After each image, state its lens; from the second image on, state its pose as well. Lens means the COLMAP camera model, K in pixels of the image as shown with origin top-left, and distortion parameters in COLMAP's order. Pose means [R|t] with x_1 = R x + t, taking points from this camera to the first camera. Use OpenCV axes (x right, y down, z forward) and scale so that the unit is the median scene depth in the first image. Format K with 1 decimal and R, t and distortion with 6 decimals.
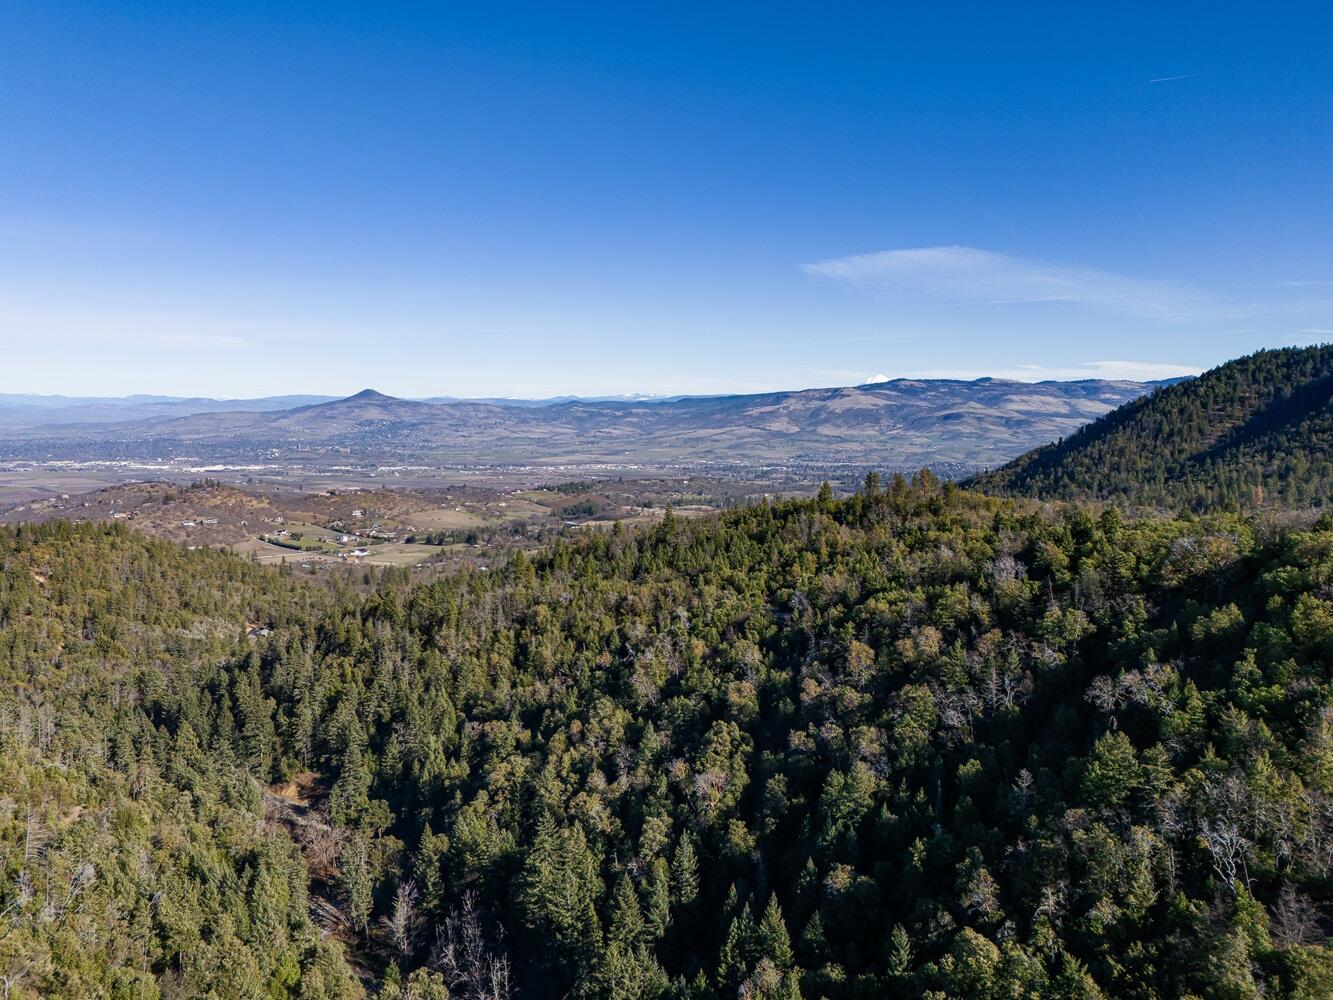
lens RADIAL K [[979.1, 0, 656.1], [0, 979.1, 499.2], [0, 0, 1]] dist [0.093589, -0.095419]
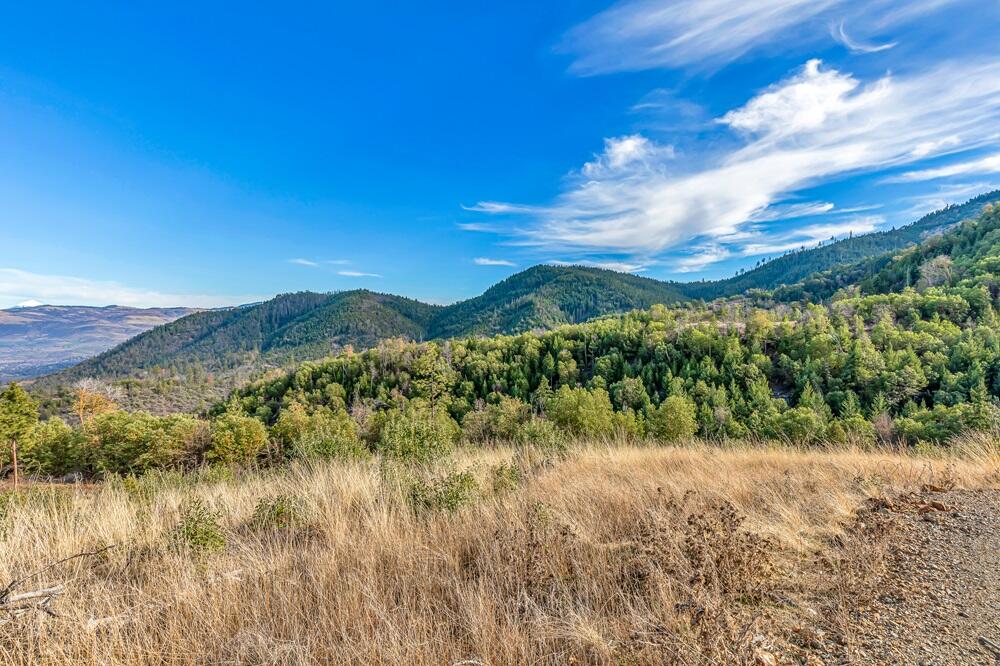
lens RADIAL K [[467.1, 0, 498.8], [0, 467.1, 332.8], [0, 0, 1]] dist [0.015665, 0.001913]
pose [[0.543822, -0.032783, 0.838560, 0.001575], [0.086413, 0.996113, -0.017098, -0.001444], [-0.834739, 0.081761, 0.544541, -0.069171]]
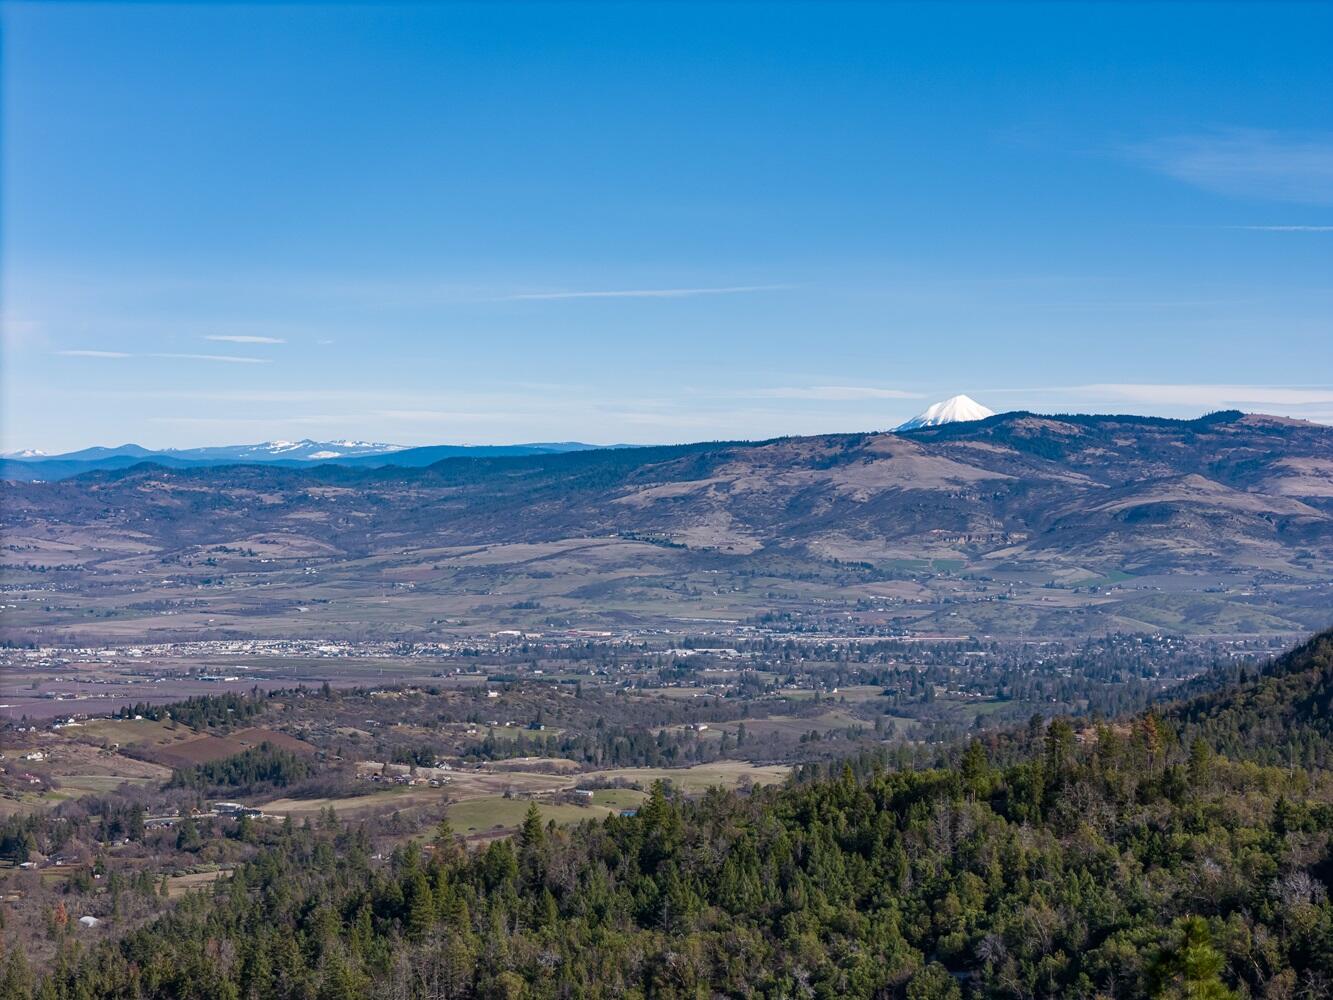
lens RADIAL K [[2695.8, 0, 673.5], [0, 2695.8, 498.5], [0, 0, 1]] dist [-0.145902, 0.000000]
pose [[0.993257, 0.003750, 0.115872, -0.012756], [0.006185, 0.996340, -0.085255, -0.001973], [-0.115768, 0.085397, 0.989599, -0.035065]]
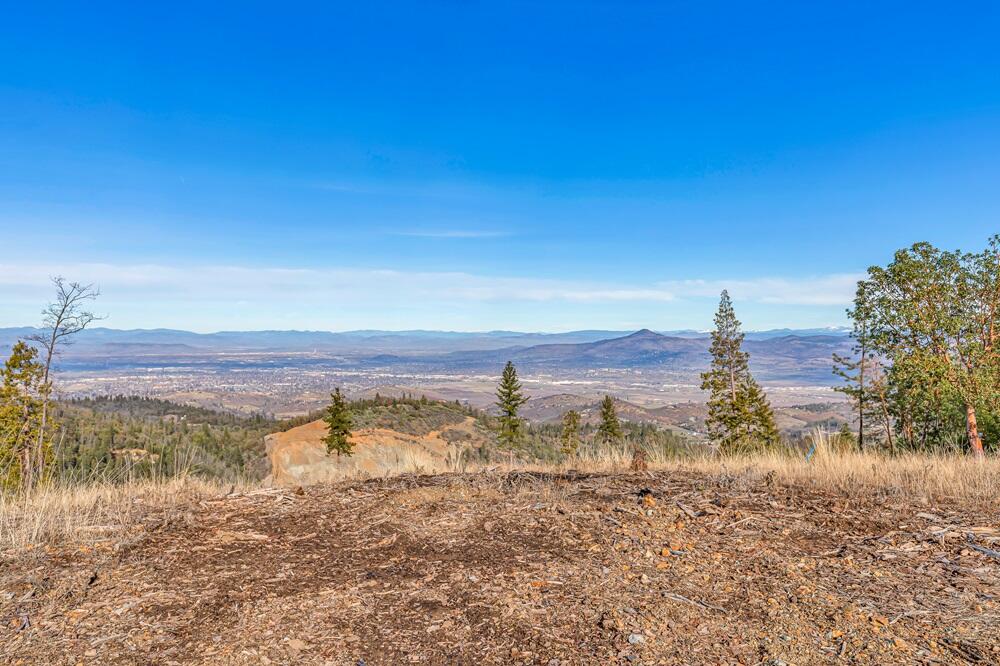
lens RADIAL K [[717.9, 0, 504.3], [0, 717.9, 334.1], [0, 0, 1]] dist [0.008361, 0.005164]
pose [[0.897281, -0.000338, -0.441461, -0.013317], [-0.042407, 0.995309, -0.086955, -0.003739], [0.439419, 0.096744, 0.893057, -0.100739]]
